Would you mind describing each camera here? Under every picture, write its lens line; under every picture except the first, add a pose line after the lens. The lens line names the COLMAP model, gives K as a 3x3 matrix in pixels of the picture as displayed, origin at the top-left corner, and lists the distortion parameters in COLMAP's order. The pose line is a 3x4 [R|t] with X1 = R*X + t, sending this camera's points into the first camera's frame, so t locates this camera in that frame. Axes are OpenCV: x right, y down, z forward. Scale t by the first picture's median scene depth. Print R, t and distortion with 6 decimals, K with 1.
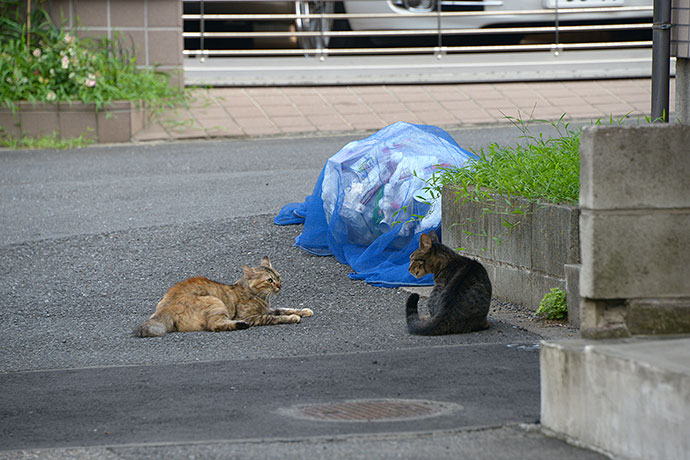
lens RADIAL K [[1732.6, 0, 269.9], [0, 1732.6, 214.0], [0, 0, 1]] dist [0.474142, 0.388744]
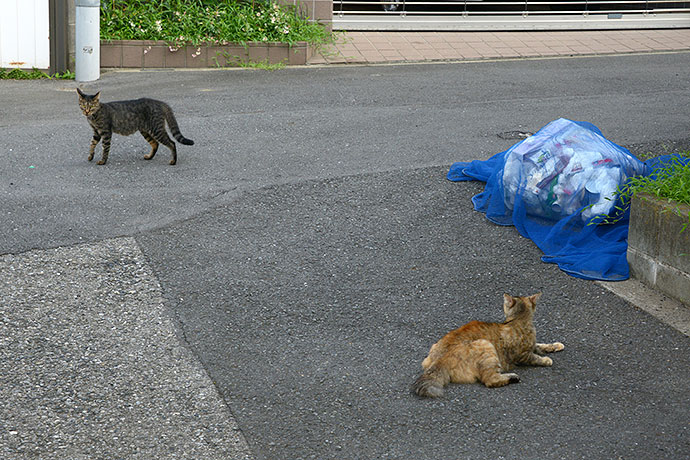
lens RADIAL K [[1732.6, 0, 269.9], [0, 1732.6, 214.0], [0, 0, 1]] dist [0.474142, 0.388744]
pose [[0.984423, 0.052999, -0.167639, 0.078246], [-0.059334, 0.997692, -0.033005, 0.070276], [0.165503, 0.042437, 0.985296, -0.315971]]
